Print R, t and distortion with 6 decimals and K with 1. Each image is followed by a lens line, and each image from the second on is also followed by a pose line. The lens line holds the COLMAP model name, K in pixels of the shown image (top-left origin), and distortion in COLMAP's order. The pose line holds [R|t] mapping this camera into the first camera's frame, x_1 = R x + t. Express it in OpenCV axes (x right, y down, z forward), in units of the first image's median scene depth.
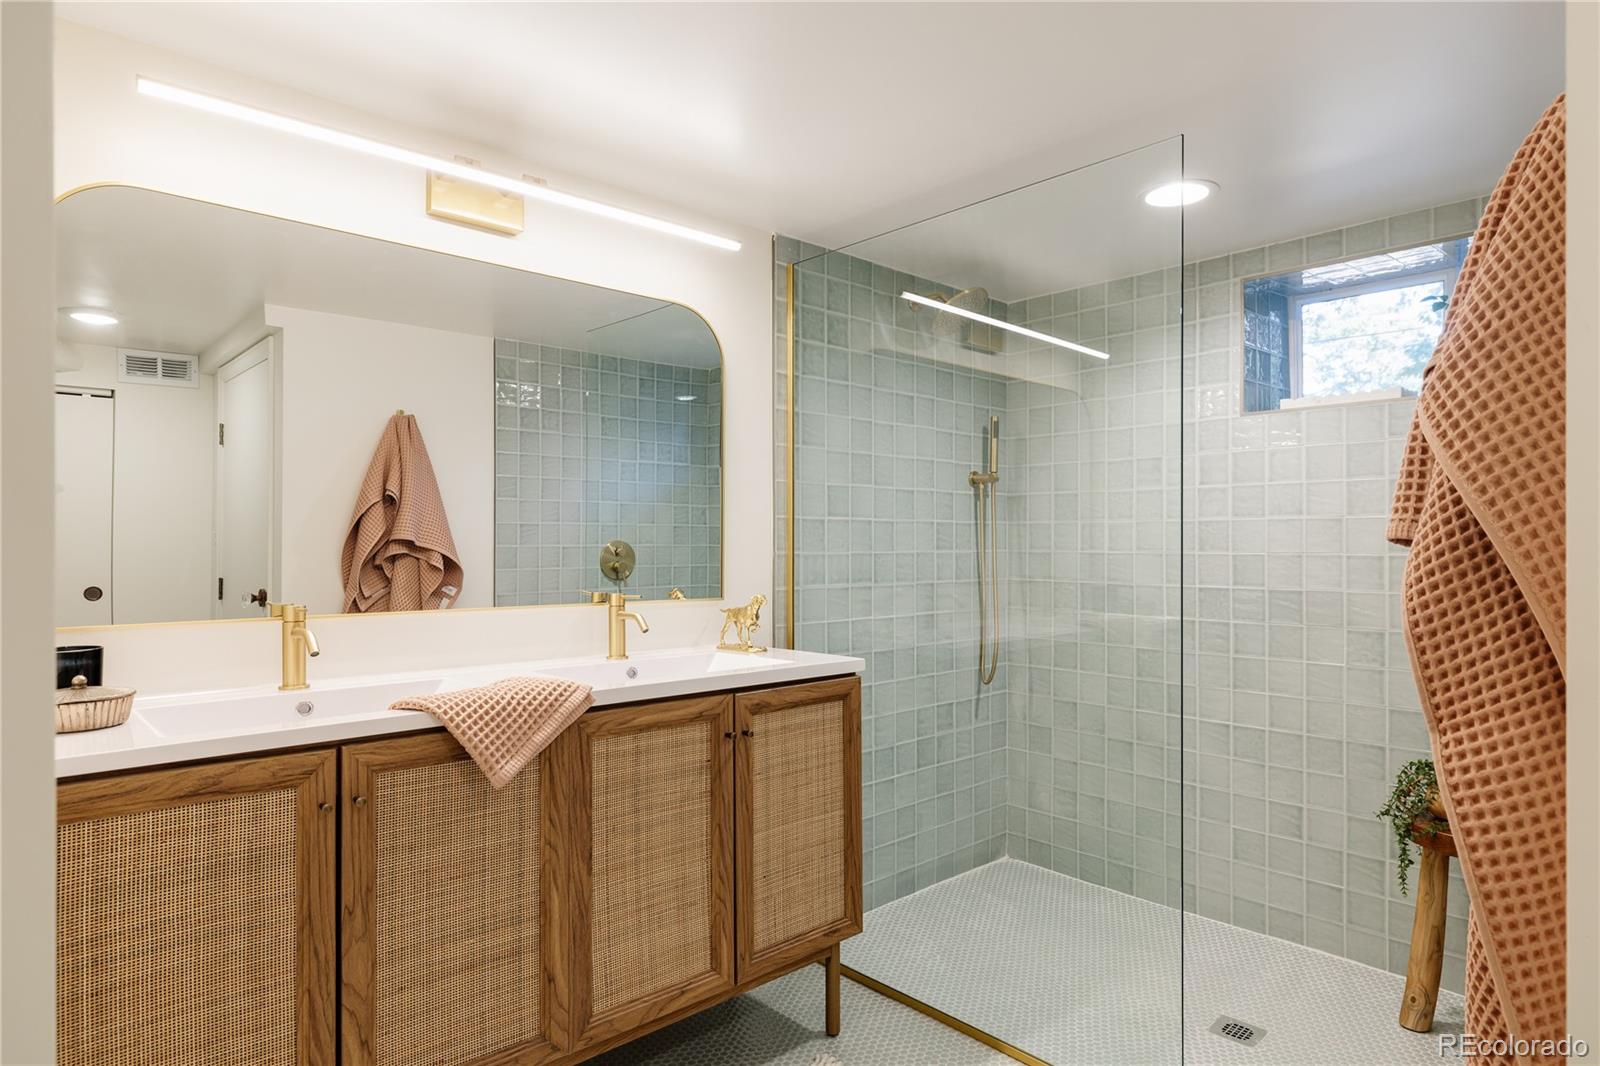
lens RADIAL K [[875.2, 0, 800.5], [0, 875.2, 543.2], [0, 0, 1]] dist [0.001984, 0.000397]
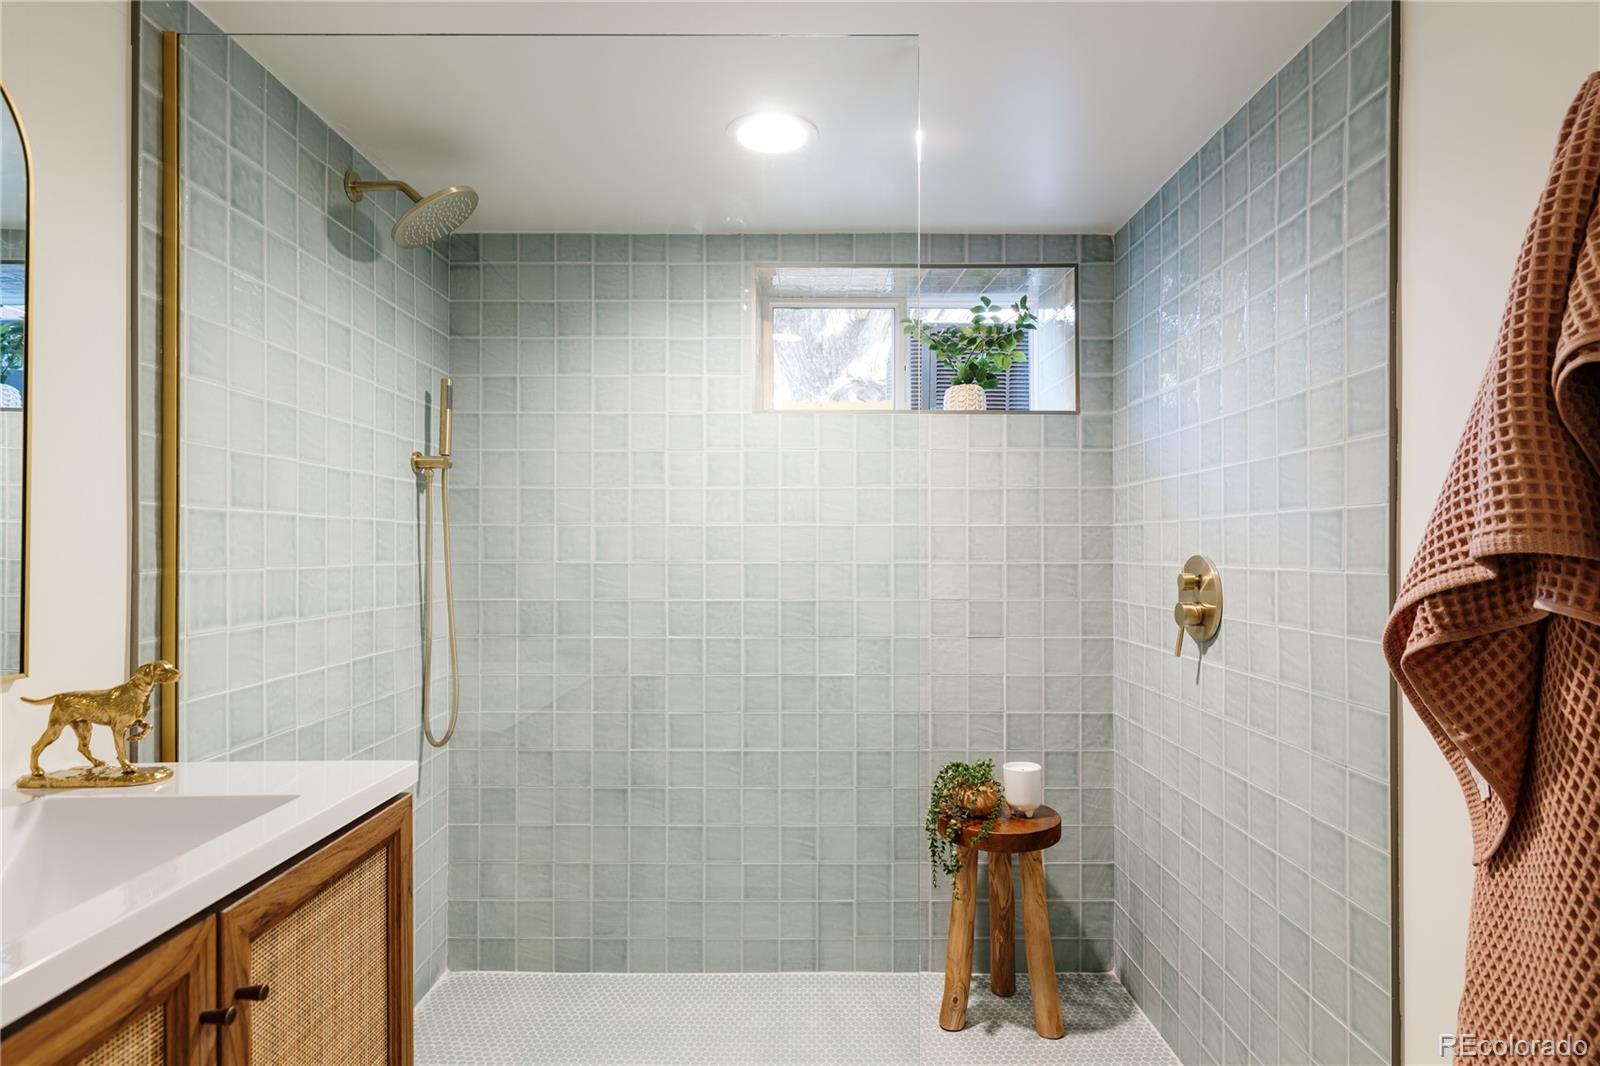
lens RADIAL K [[875.2, 0, 800.5], [0, 875.2, 543.2], [0, 0, 1]] dist [0.001984, 0.000397]
pose [[0.684671, 0.003450, 0.728844, -0.129910], [0.000235, 0.999988, -0.004955, -0.003957], [-0.728852, 0.003563, 0.684662, 0.334816]]
